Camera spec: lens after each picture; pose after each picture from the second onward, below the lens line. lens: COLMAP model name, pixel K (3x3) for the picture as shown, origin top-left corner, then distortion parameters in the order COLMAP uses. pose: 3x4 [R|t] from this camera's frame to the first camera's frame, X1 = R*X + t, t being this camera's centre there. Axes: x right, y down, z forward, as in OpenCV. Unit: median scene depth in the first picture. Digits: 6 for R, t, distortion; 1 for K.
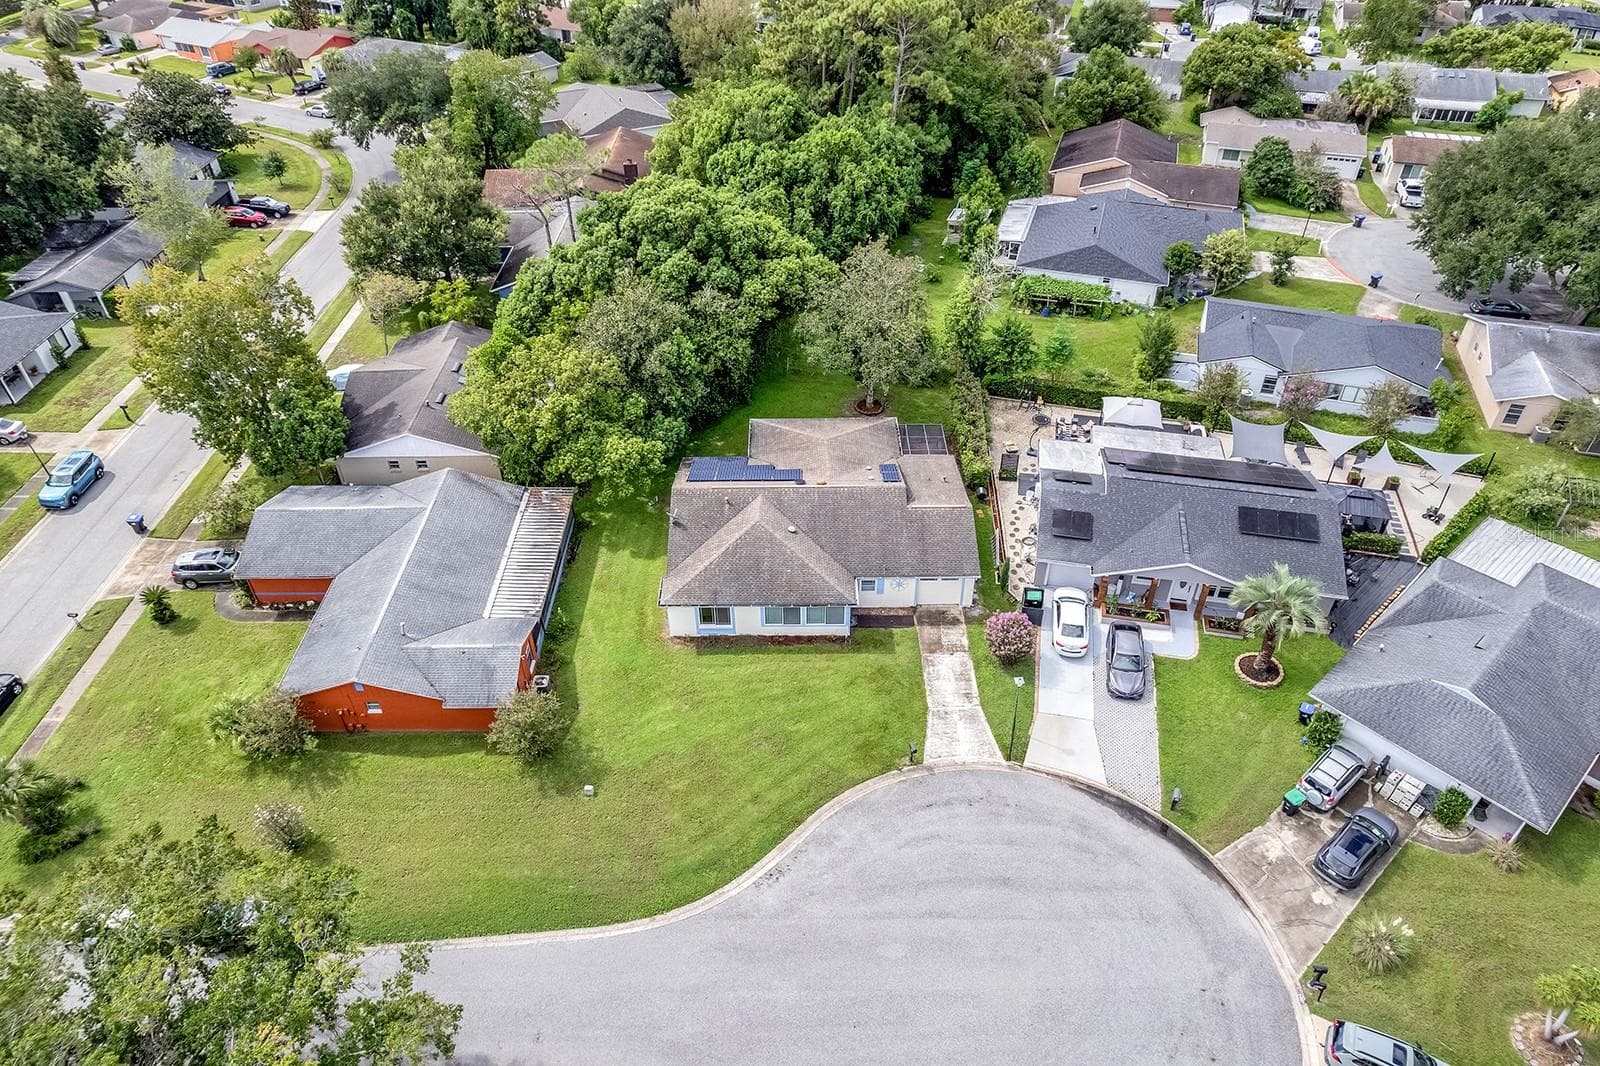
lens RADIAL K [[1026.9, 0, 802.2], [0, 1026.9, 537.1], [0, 0, 1]] dist [-0.048827, 0.029318]
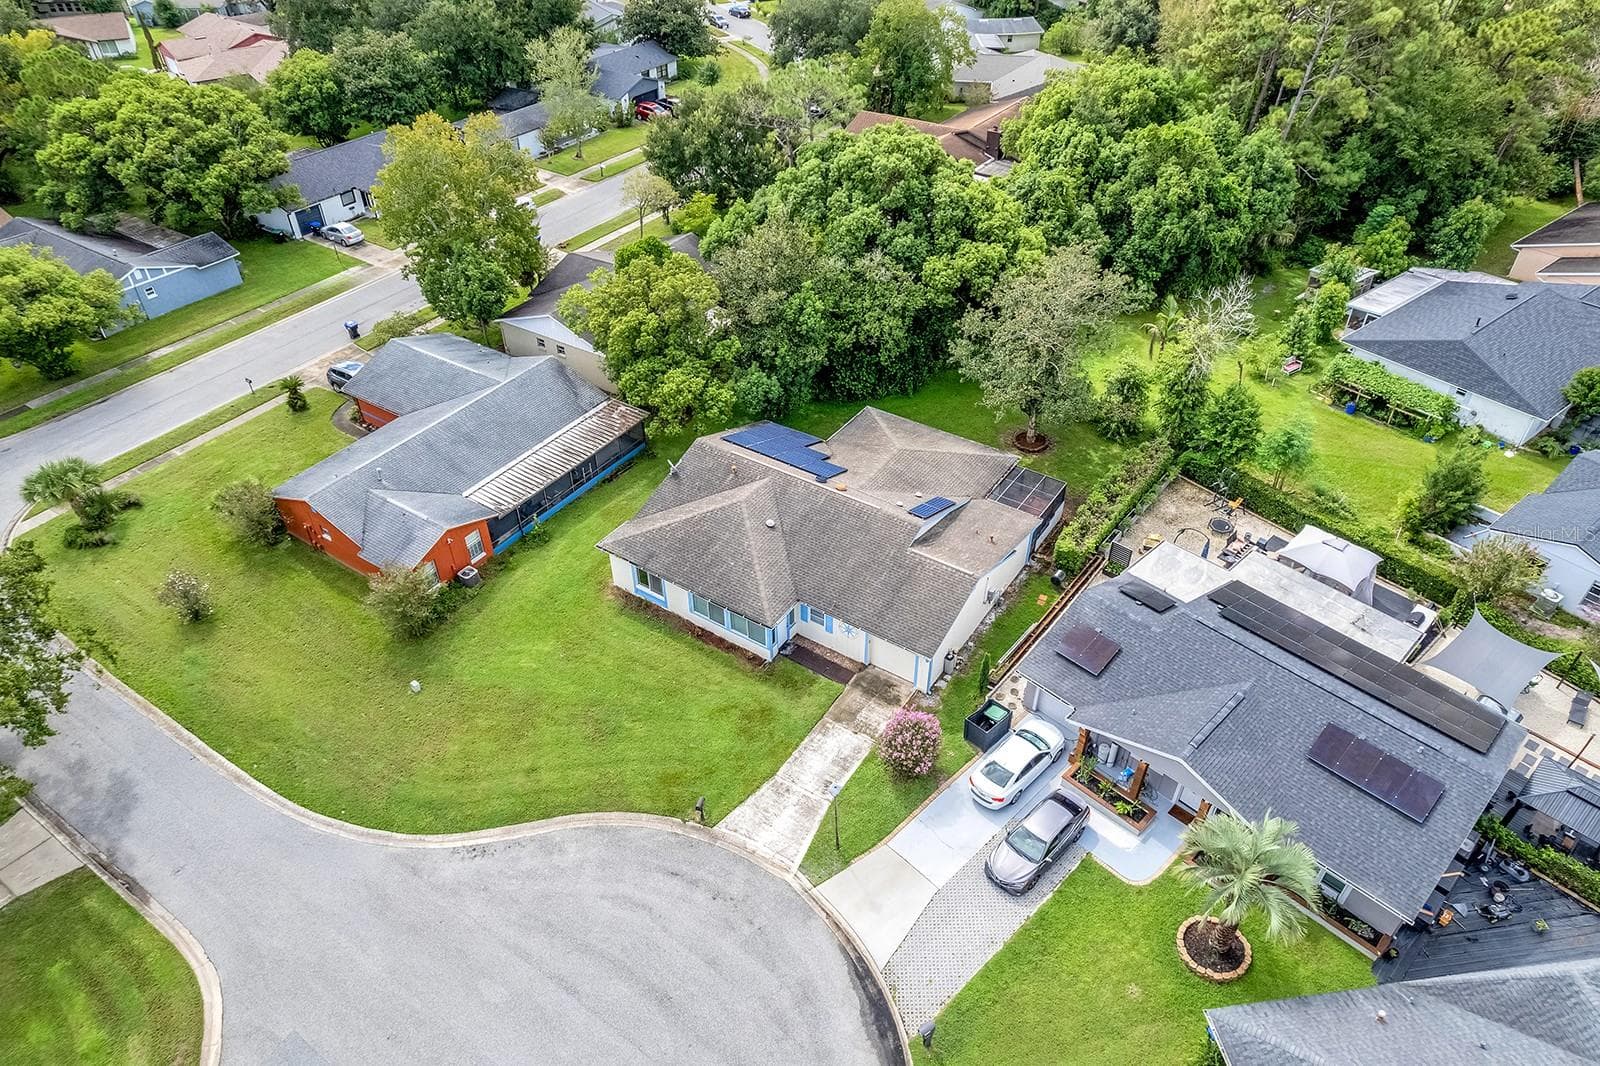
lens RADIAL K [[1026.9, 0, 798.8], [0, 1026.9, 545.8], [0, 0, 1]] dist [-0.048827, 0.029318]
pose [[0.825919, 0.354993, -0.437992, 0.371482], [-0.350343, 0.931831, 0.094609, -0.075488], [0.441720, 0.075308, 0.893987, 0.227551]]
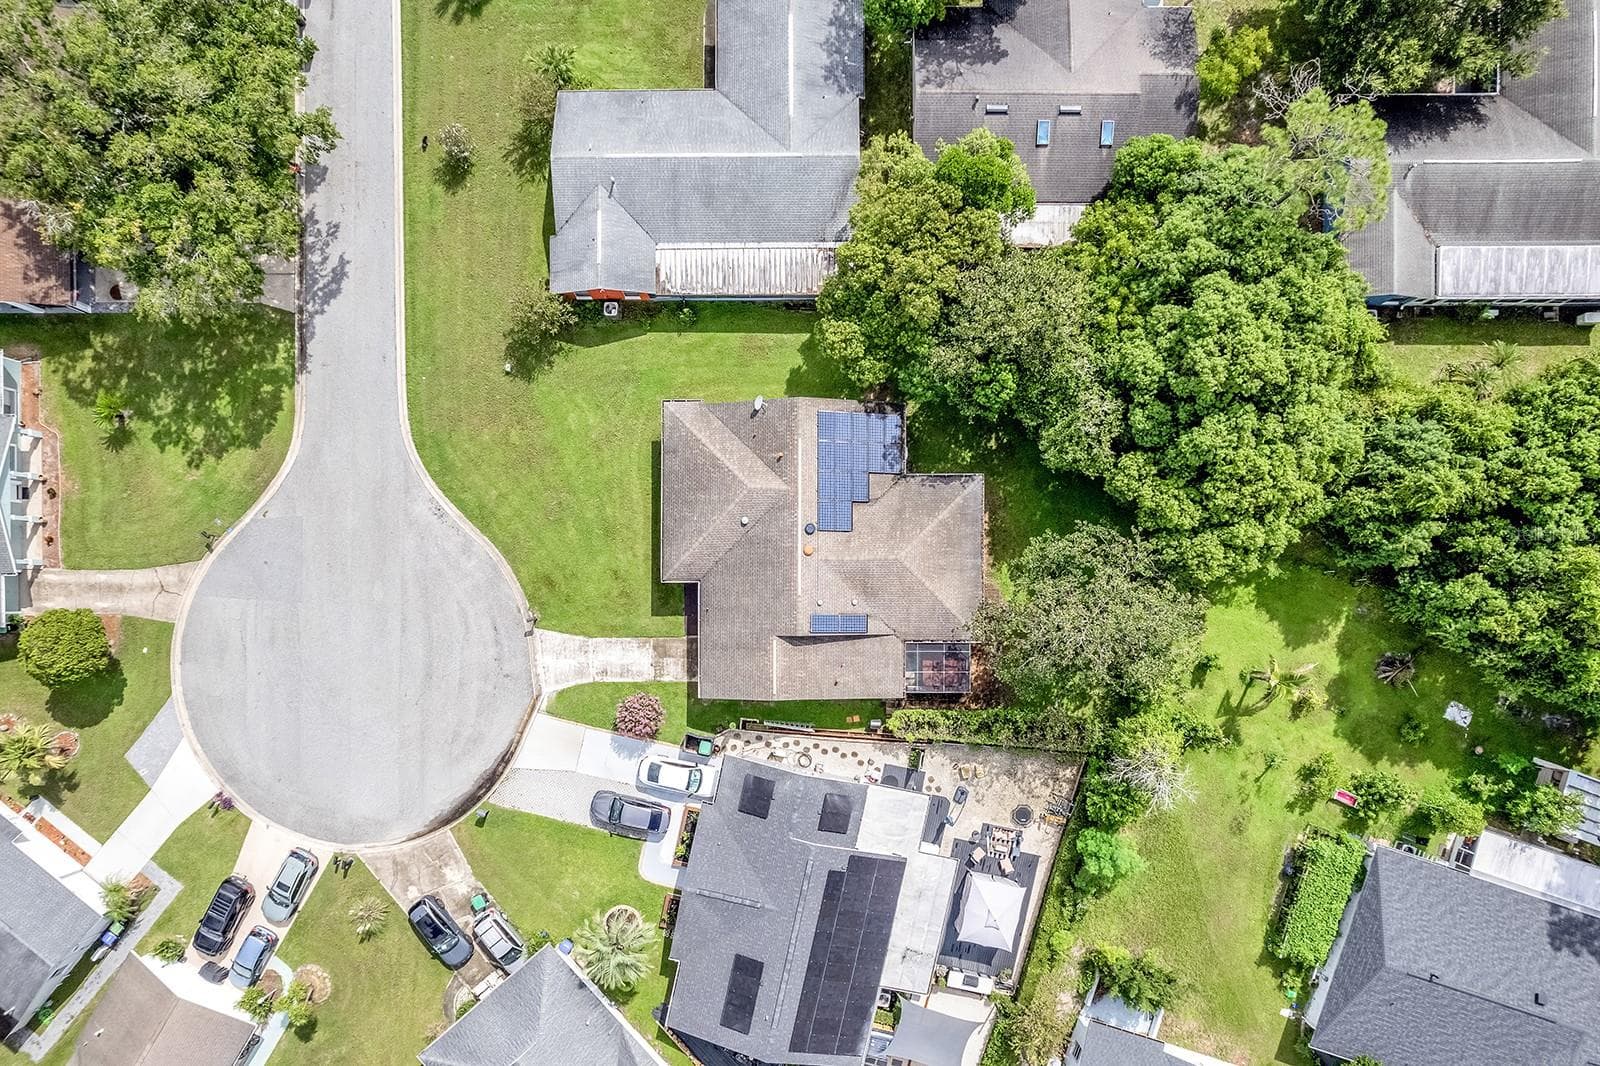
lens RADIAL K [[1026.9, 0, 818.3], [0, 1026.9, 606.7], [0, 0, 1]] dist [-0.048827, 0.029318]
pose [[-0.009022, 0.999686, 0.023386, 0.048082], [-0.622066, -0.023922, 0.782599, -0.808383], [0.782913, -0.007487, 0.622086, 0.396914]]
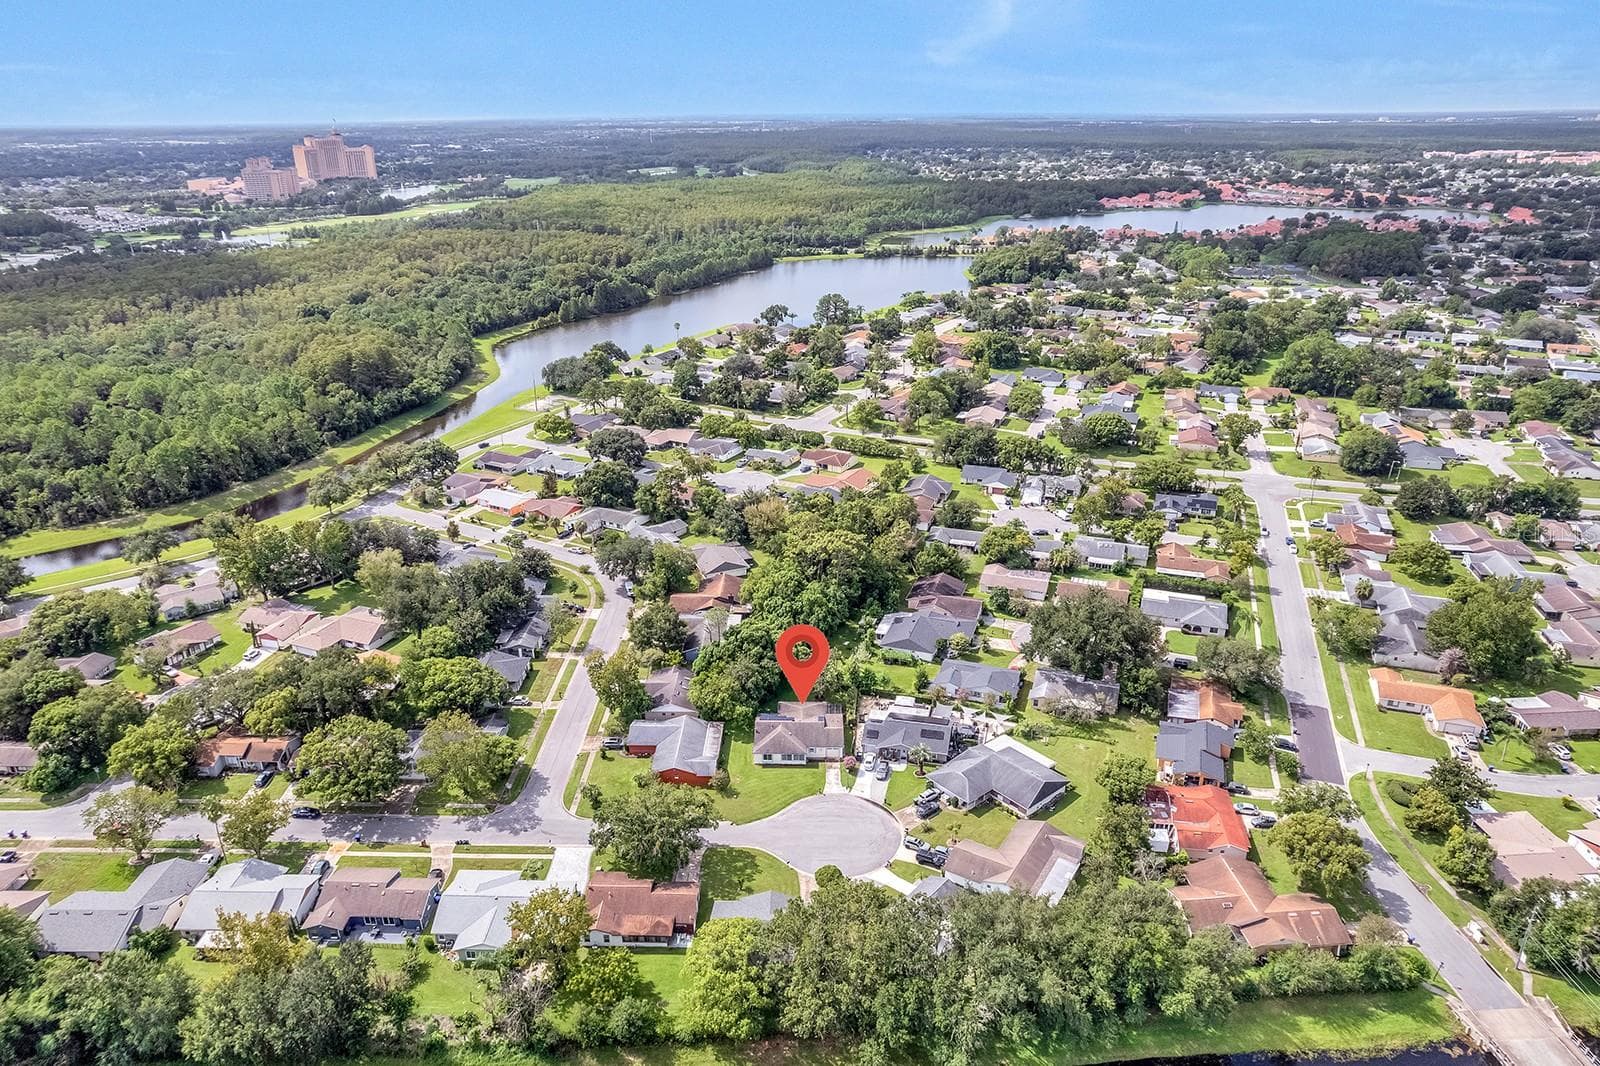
lens RADIAL K [[1026.9, 0, 794.5], [0, 1026.9, 544.7], [0, 0, 1]] dist [-0.048827, 0.029318]
pose [[0.999357, 0.010038, -0.034419, 0.110178], [-0.018910, 0.963198, -0.268128, 0.287191], [0.030461, 0.268606, 0.962768, -2.347210]]
